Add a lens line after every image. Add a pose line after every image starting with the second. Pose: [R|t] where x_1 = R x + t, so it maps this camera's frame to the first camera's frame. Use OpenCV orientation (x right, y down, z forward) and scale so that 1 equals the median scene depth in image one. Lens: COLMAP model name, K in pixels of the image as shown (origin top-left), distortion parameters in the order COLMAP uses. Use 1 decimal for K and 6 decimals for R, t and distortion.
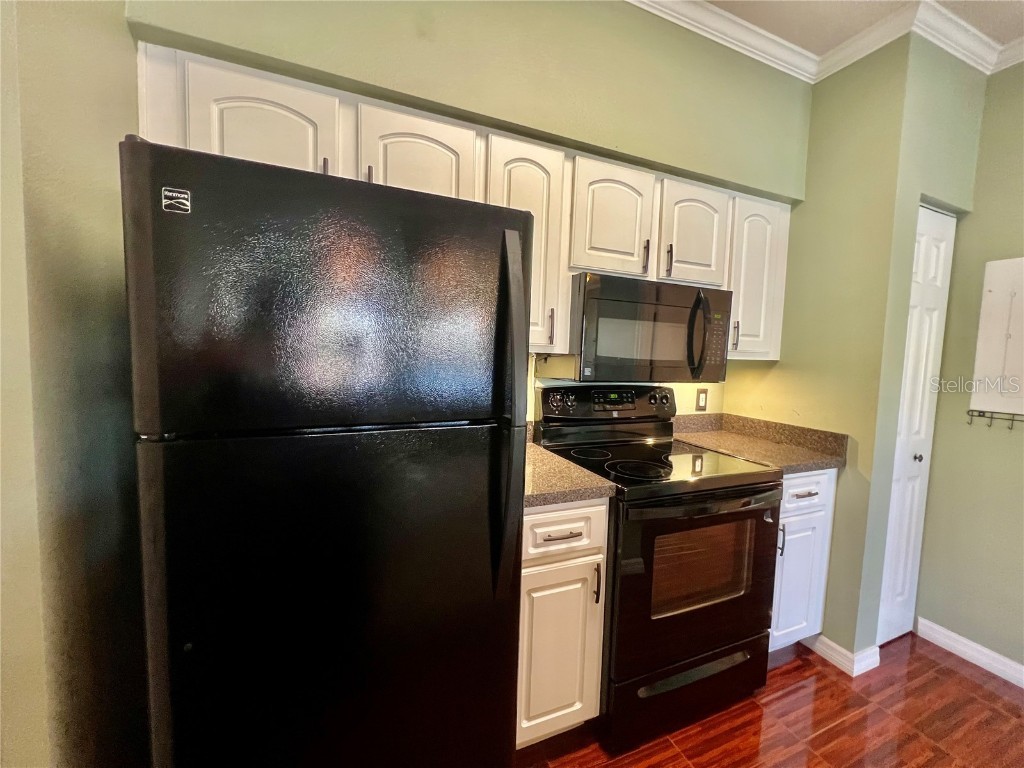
lens RADIAL K [[411.1, 0, 514.3], [0, 411.1, 382.4], [0, 0, 1]] dist [-0.000431, 0.000501]
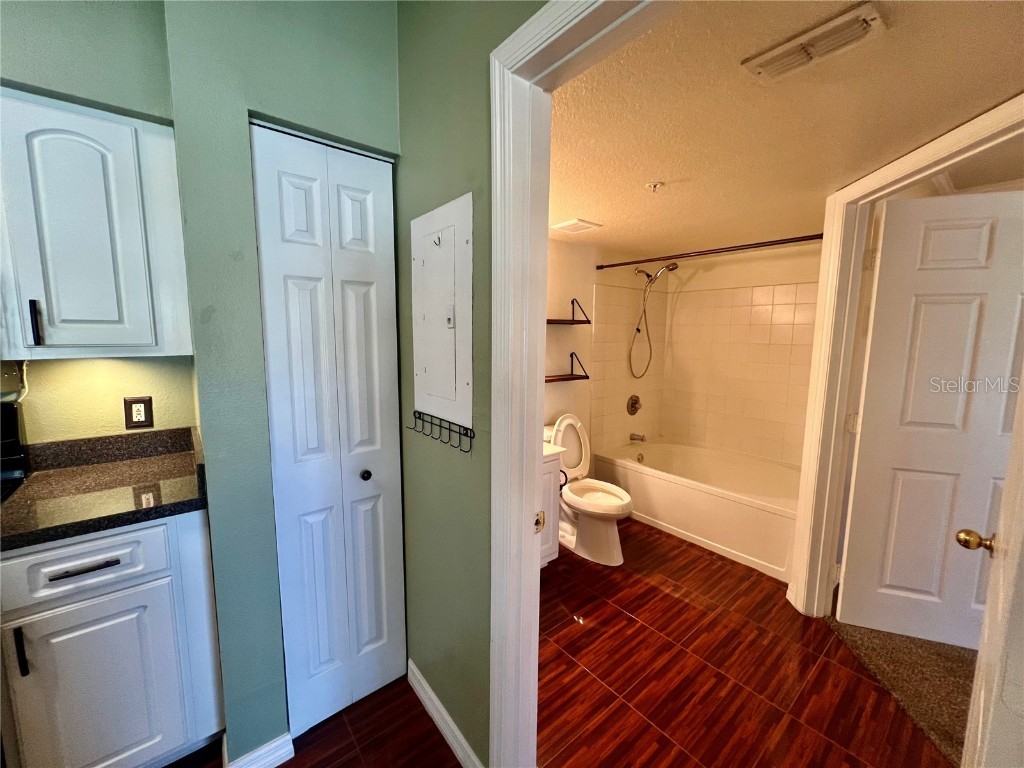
lens RADIAL K [[409.2, 0, 500.9], [0, 409.2, 385.6], [0, 0, 1]] dist [0.001186, -0.000058]
pose [[0.962574, -0.060164, 0.264256, 1.153477], [0.046255, 0.997212, 0.058551, -0.021888], [-0.267042, -0.044136, 0.962674, 0.209503]]
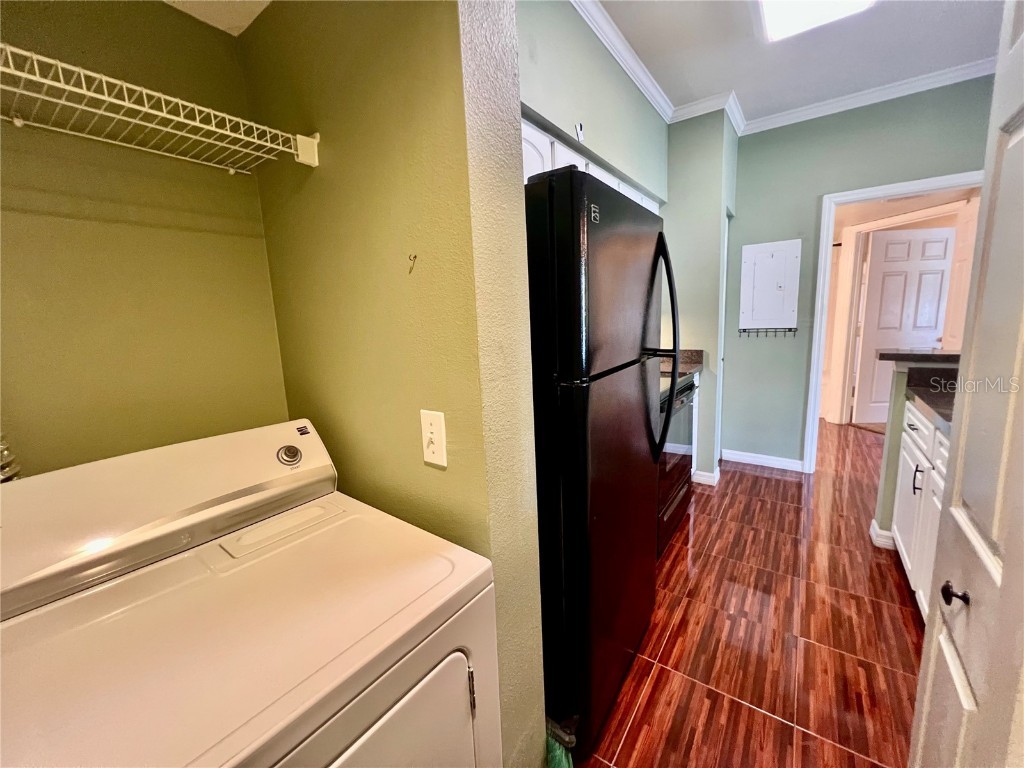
lens RADIAL K [[408.5, 0, 509.3], [0, 408.5, 382.5], [0, 0, 1]] dist [0.001130, 0.000154]
pose [[0.853412, -0.153912, 0.497994, -0.743723], [0.112251, 0.987261, 0.112763, -0.019748], [-0.509006, -0.040333, 0.859818, -0.043018]]
